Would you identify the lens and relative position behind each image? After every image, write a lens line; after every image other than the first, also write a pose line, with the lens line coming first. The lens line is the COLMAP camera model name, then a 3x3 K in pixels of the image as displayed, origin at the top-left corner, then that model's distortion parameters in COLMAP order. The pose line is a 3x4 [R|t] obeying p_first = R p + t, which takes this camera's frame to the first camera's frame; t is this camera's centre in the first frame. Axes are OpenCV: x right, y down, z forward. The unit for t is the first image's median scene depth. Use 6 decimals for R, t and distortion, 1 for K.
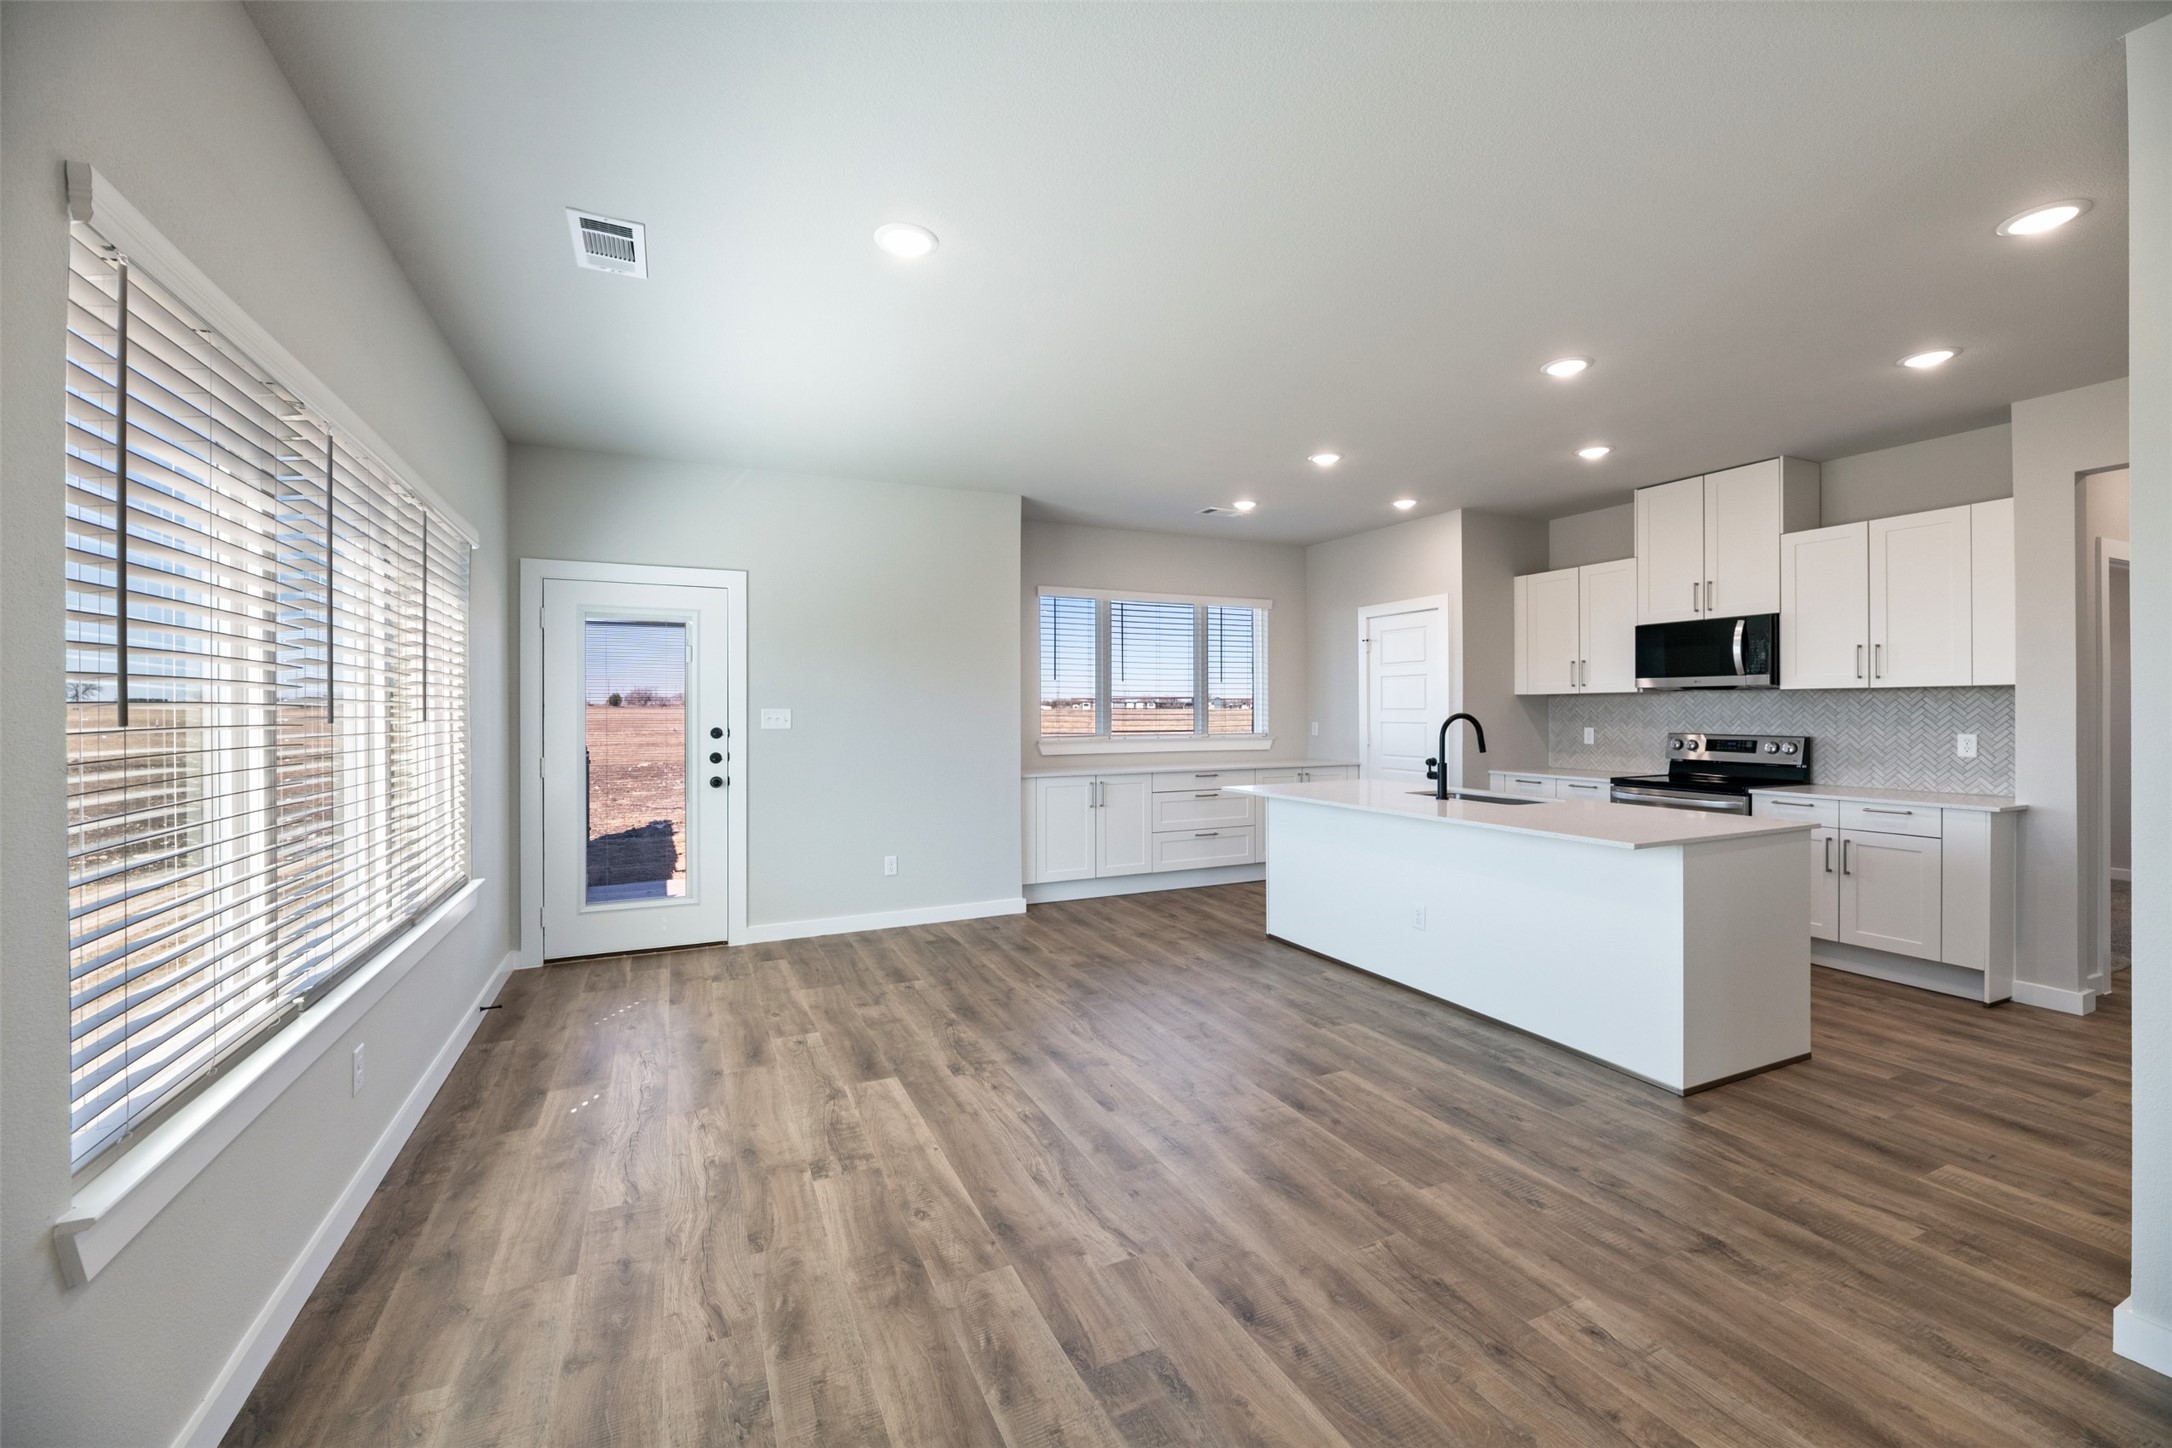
lens RADIAL K [[882.0, 0, 1081.9], [0, 882.0, 709.0], [0, 0, 1]] dist [-0.000124, -0.003361]
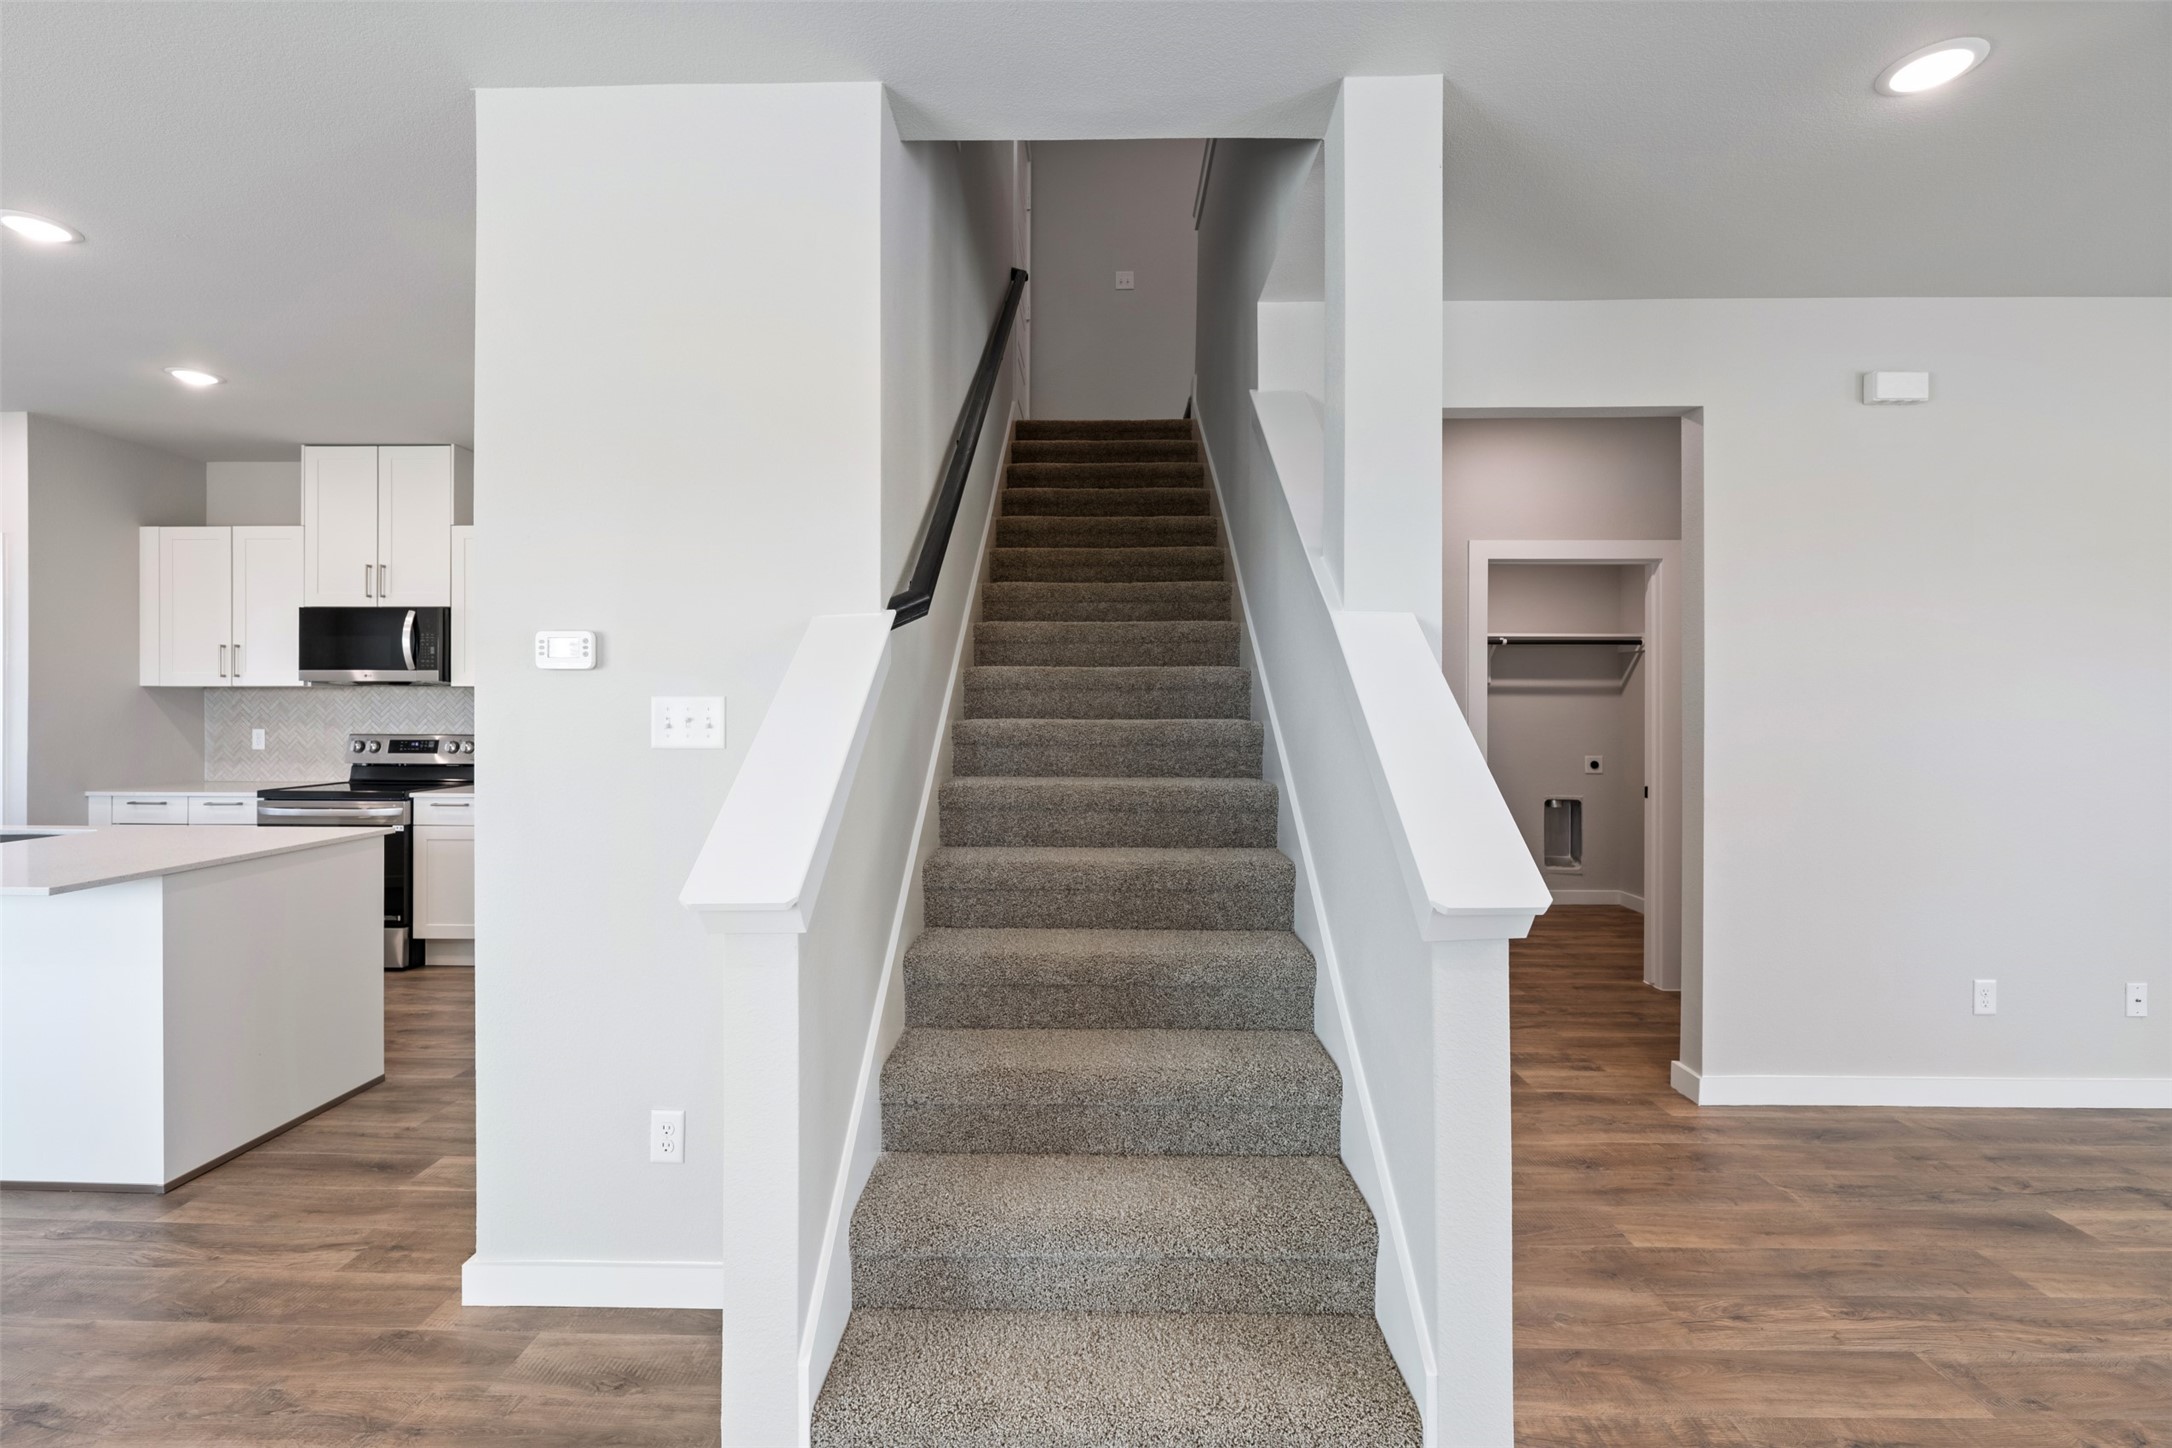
lens RADIAL K [[945.6, 0, 1088.0], [0, 945.6, 704.2], [0, 0, 1]] dist [-0.002231, -0.000340]
pose [[0.443398, 0.003657, 0.896317, 0.225629], [-0.003460, 0.999991, -0.002369, -0.003569], [-0.896318, -0.002051, 0.443407, -0.100940]]
